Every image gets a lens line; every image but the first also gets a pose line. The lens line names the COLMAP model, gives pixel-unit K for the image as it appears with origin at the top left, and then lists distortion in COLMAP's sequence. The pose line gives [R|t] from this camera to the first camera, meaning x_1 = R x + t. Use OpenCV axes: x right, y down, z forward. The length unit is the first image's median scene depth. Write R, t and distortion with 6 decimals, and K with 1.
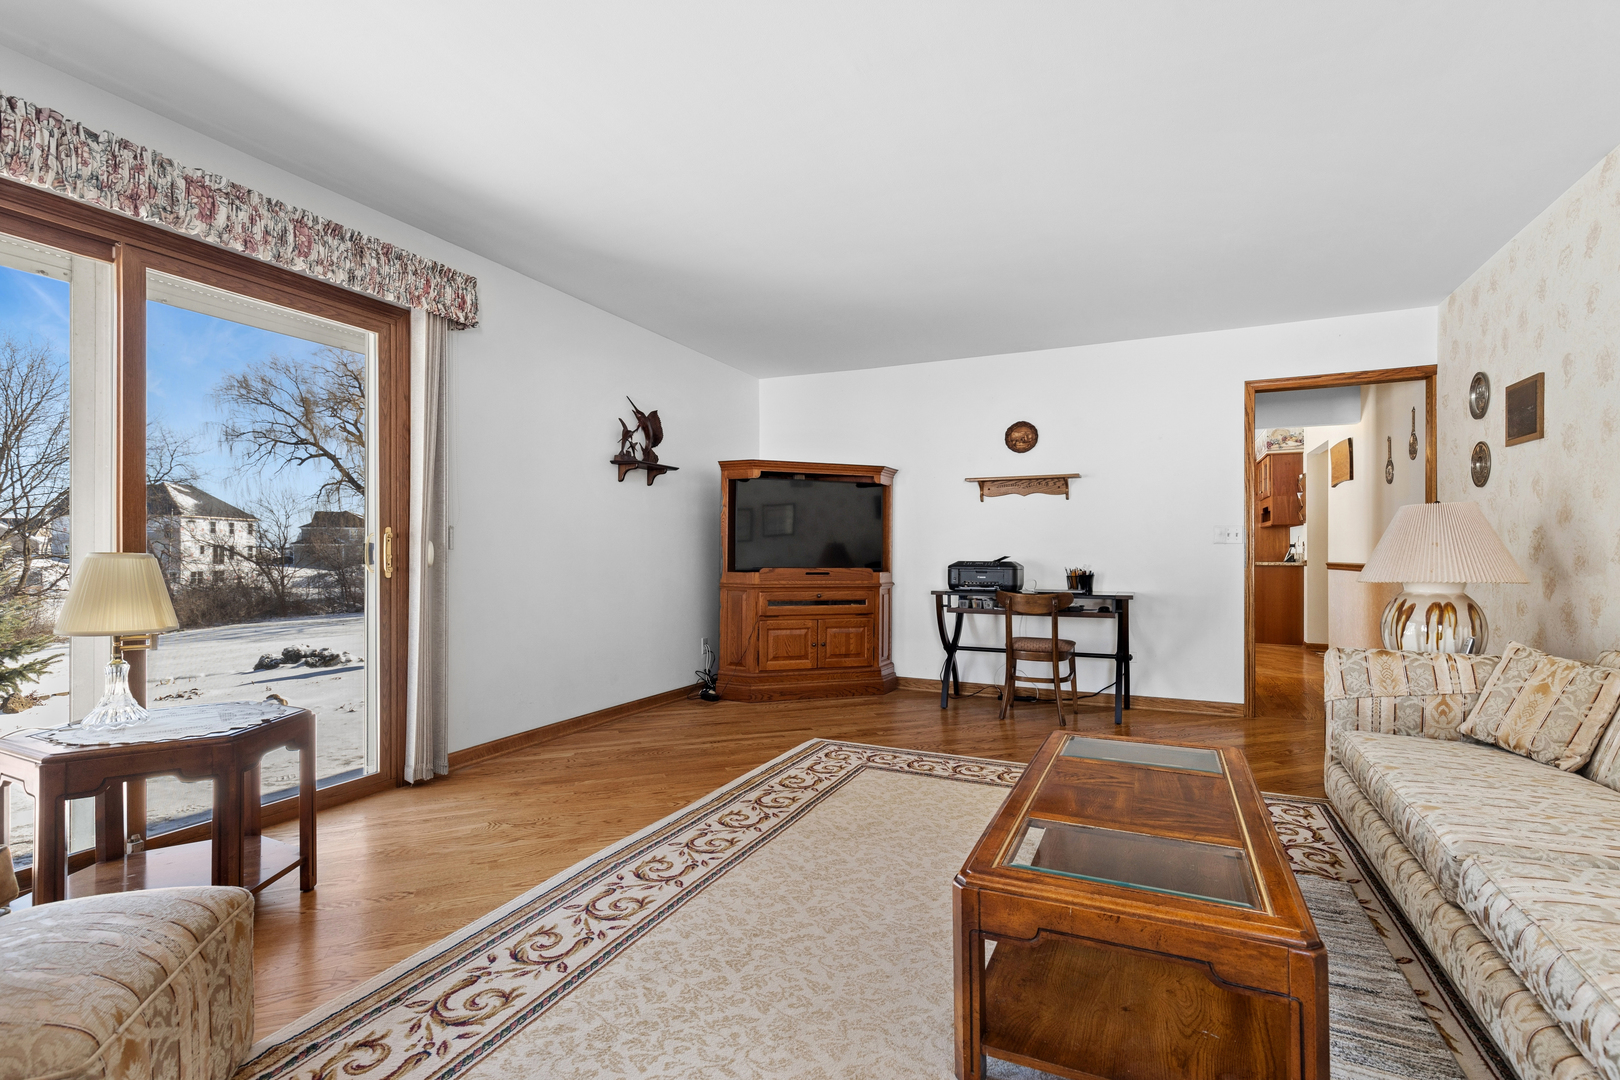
lens RADIAL K [[742.2, 0, 817.7], [0, 742.2, 550.4], [0, 0, 1]] dist [0.000737, 0.000129]
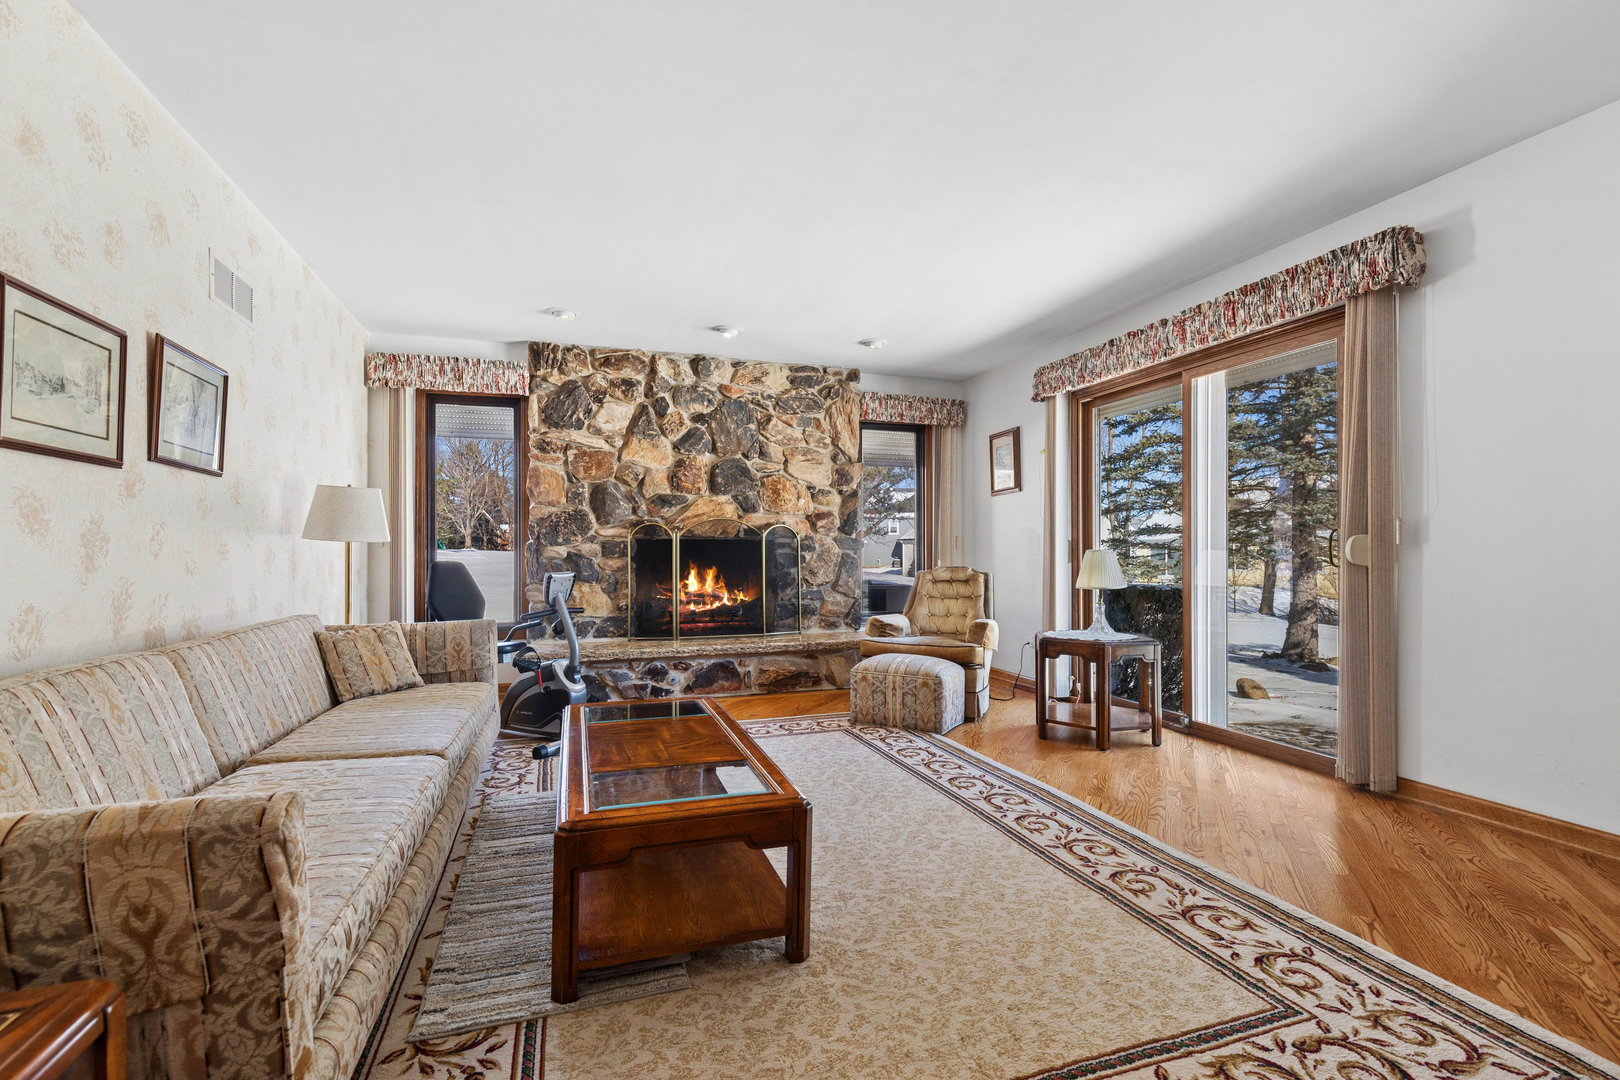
lens RADIAL K [[742.2, 0, 817.7], [0, 742.2, 550.4], [0, 0, 1]] dist [0.000737, 0.000129]
pose [[-0.730140, -0.002018, -0.683294, 0.754987], [0.003169, 0.999975, -0.006339, 0.011700], [0.683290, -0.006794, -0.730116, 1.455948]]
